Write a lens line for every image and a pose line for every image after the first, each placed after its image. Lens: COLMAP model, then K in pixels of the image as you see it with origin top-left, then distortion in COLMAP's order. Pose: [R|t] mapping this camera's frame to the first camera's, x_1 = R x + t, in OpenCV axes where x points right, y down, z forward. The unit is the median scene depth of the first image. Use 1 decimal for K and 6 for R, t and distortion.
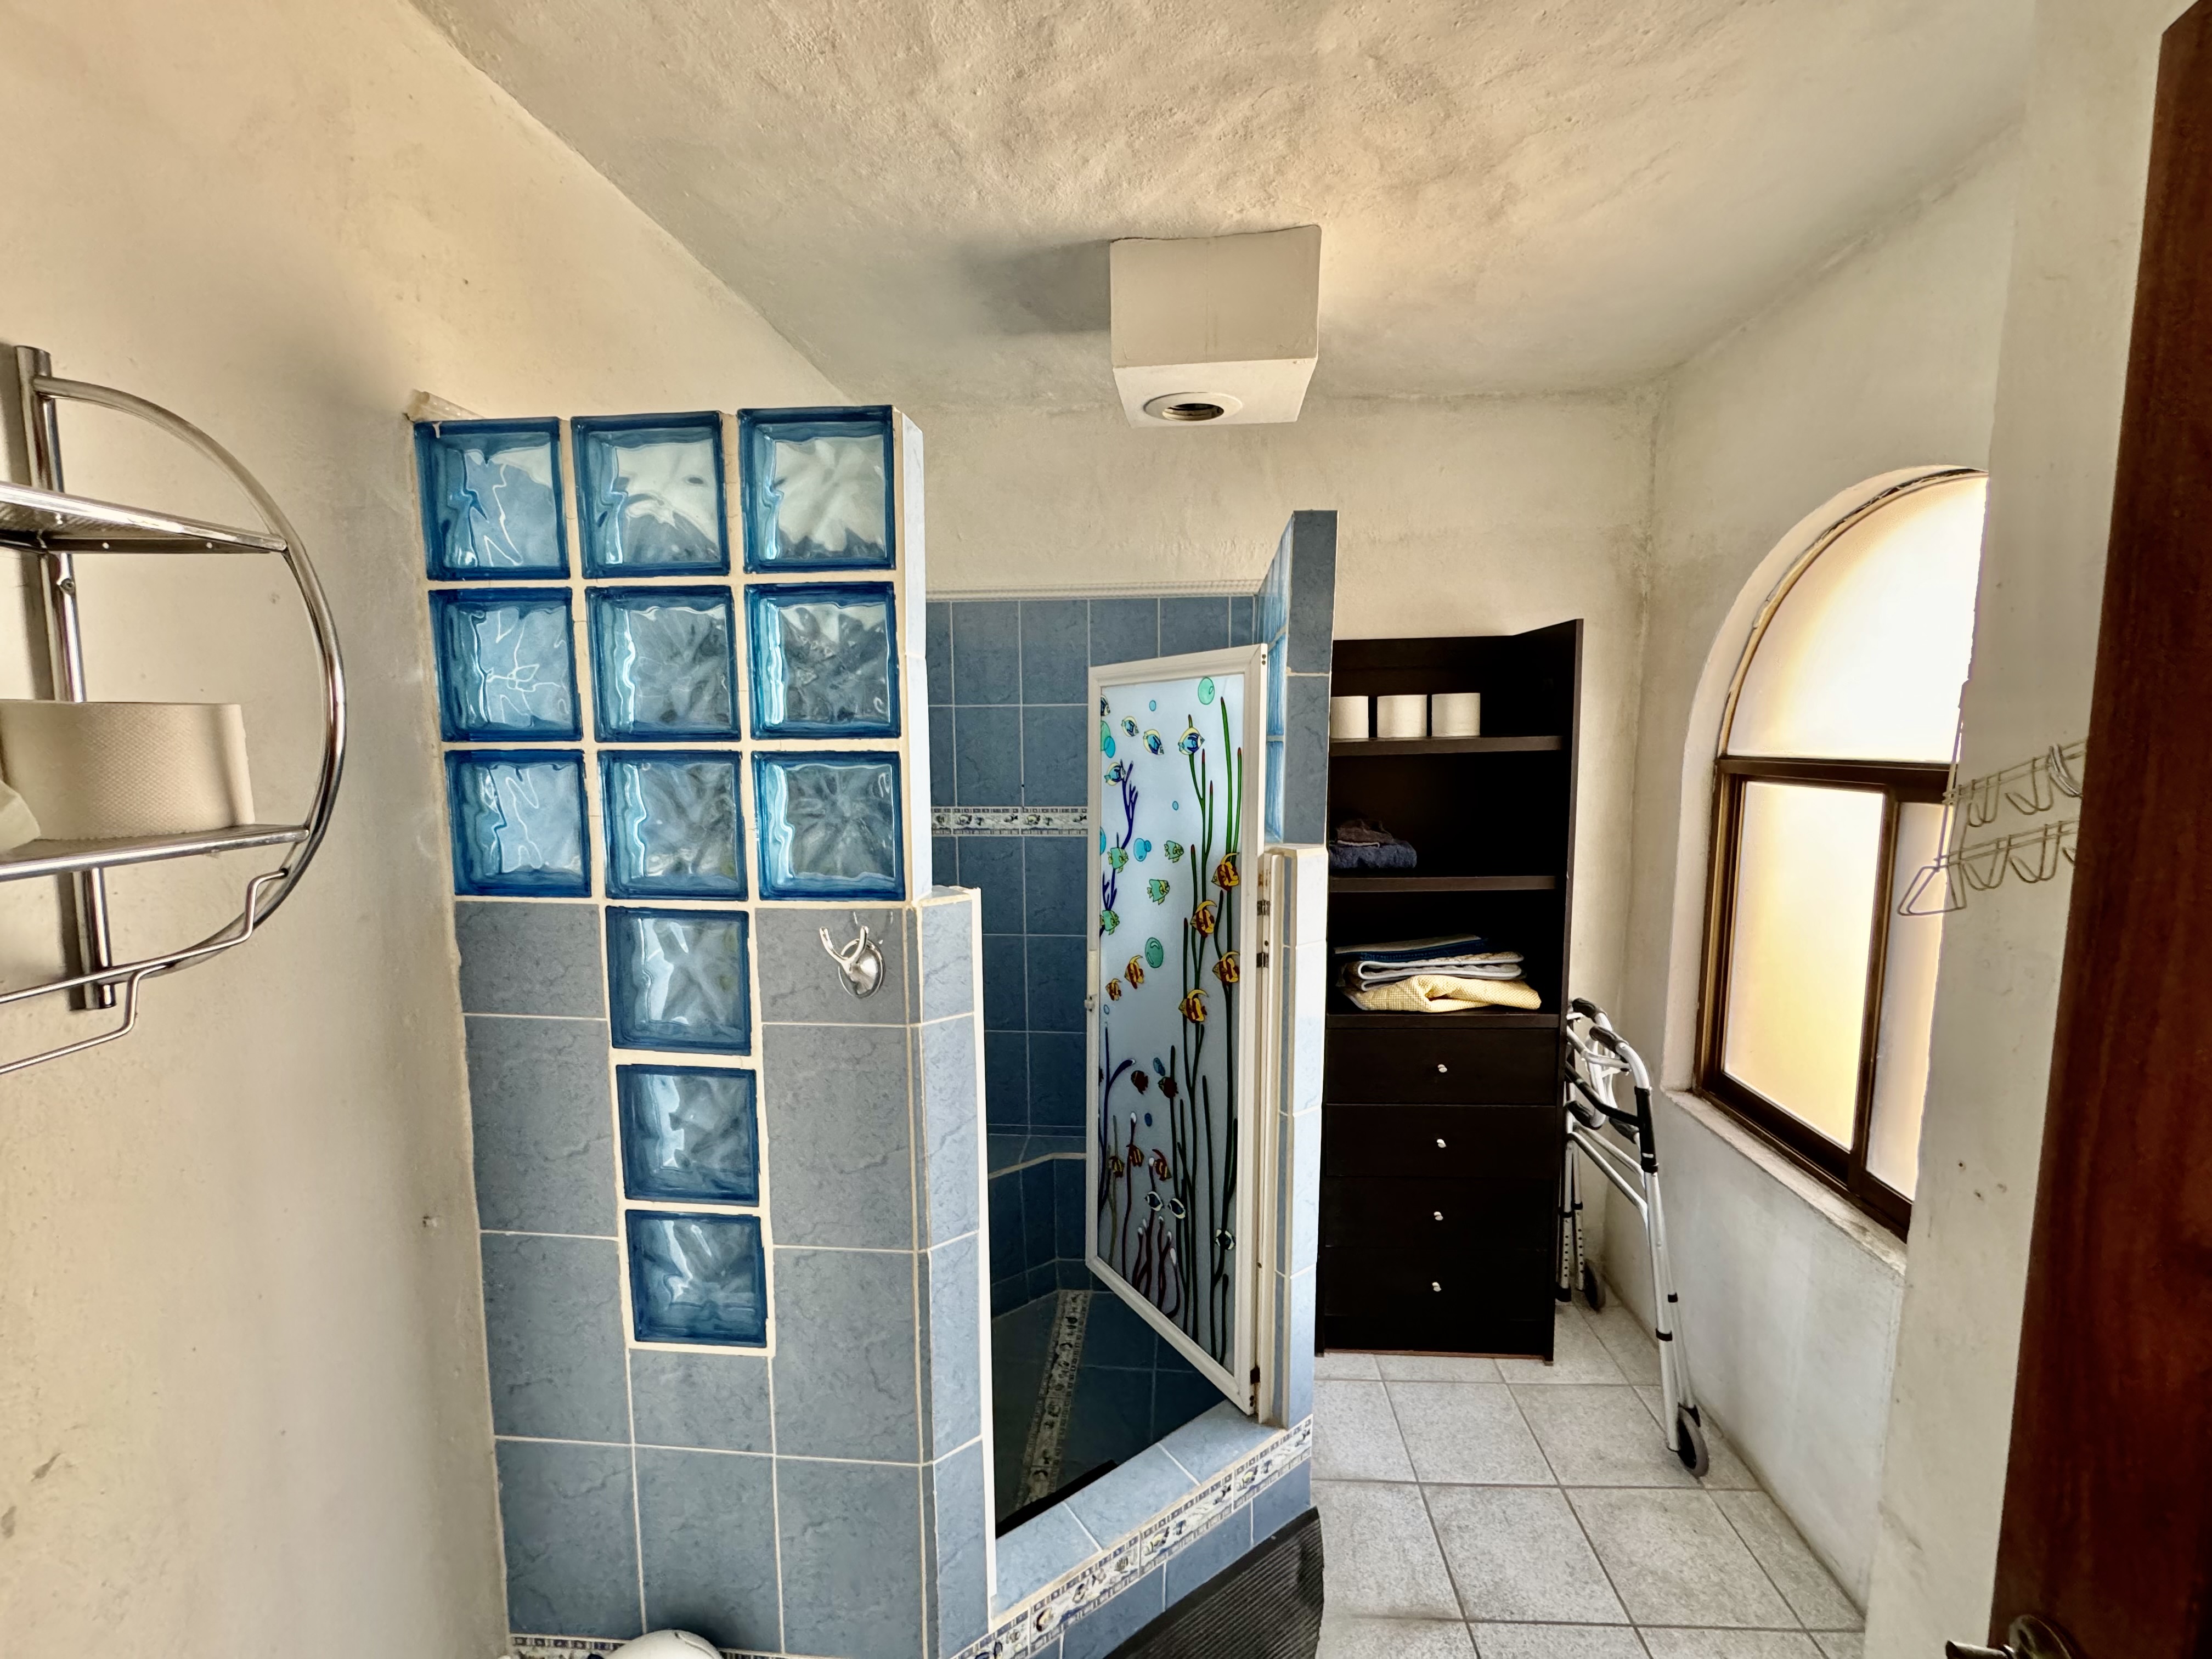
lens RADIAL K [[875.7, 0, 1108.3], [0, 875.7, 823.9], [0, 0, 1]] dist [-0.003134, -0.000072]
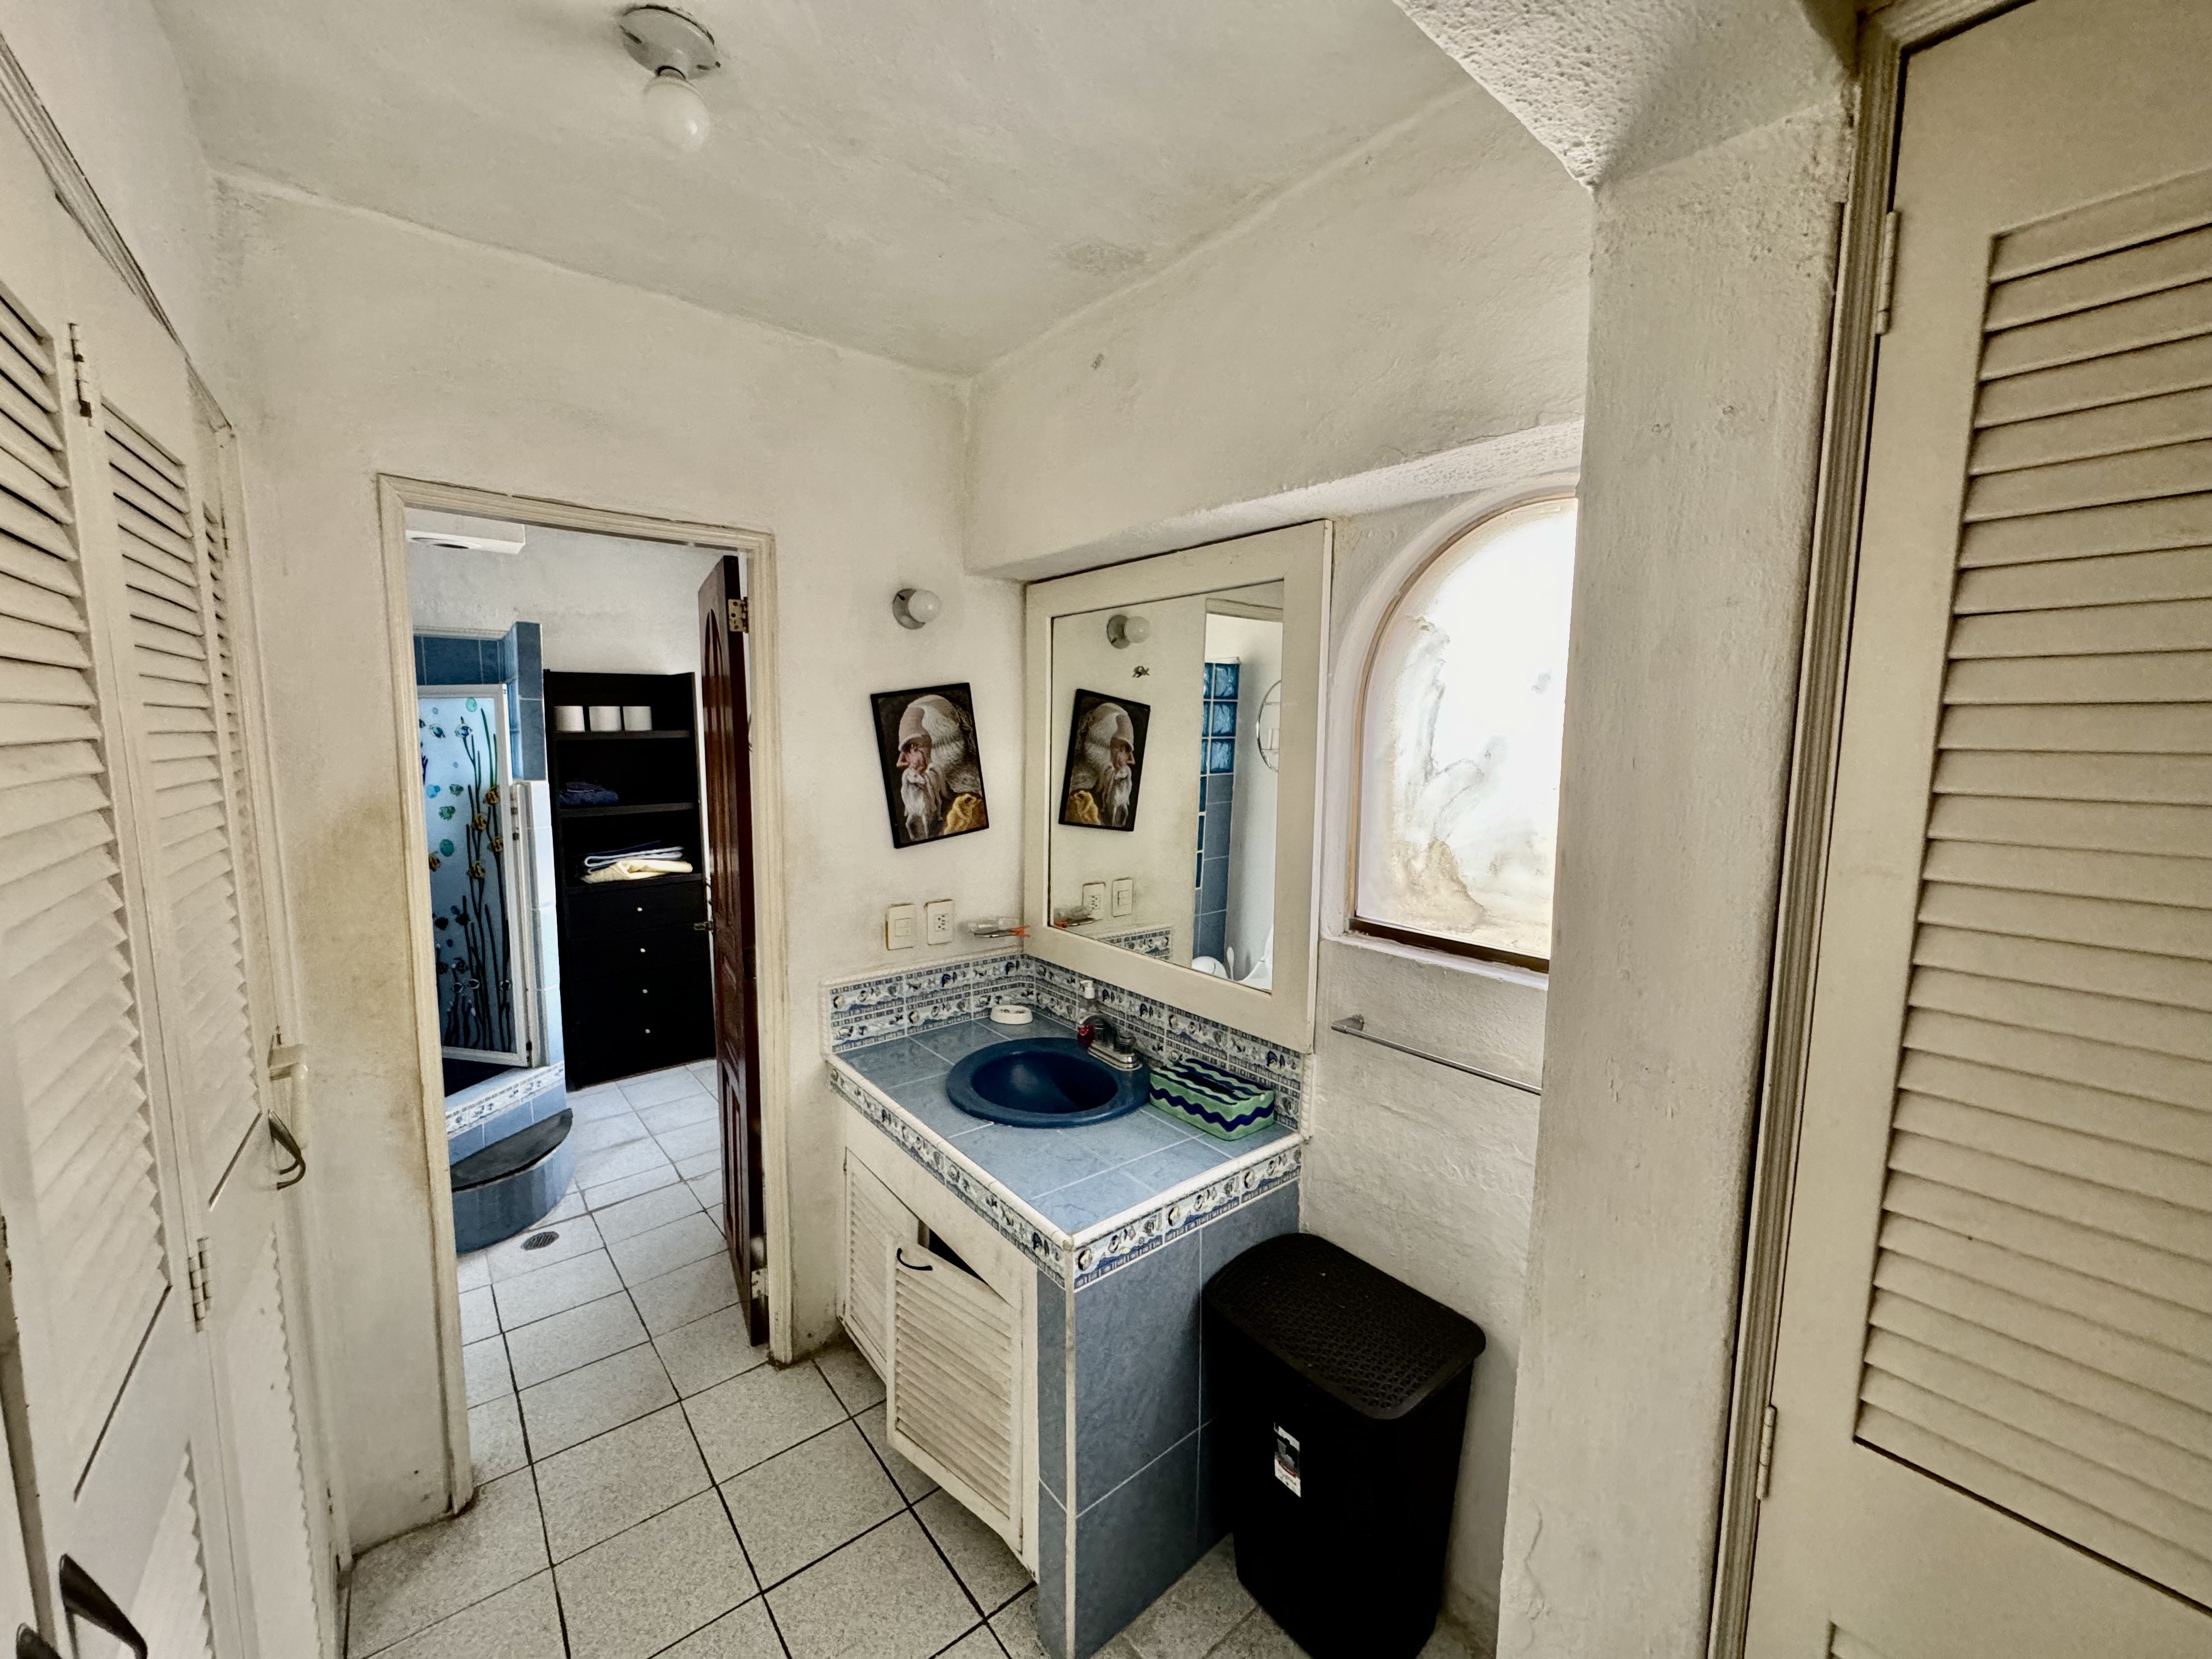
lens RADIAL K [[875.7, 0, 1109.9], [0, 875.7, 829.2], [0, 0, 1]] dist [-0.003134, -0.000072]
pose [[0.725947, -0.064387, 0.684730, -0.197010], [0.058130, 0.997790, 0.032196, 0.137859], [-0.685290, 0.016431, 0.728085, -1.321842]]
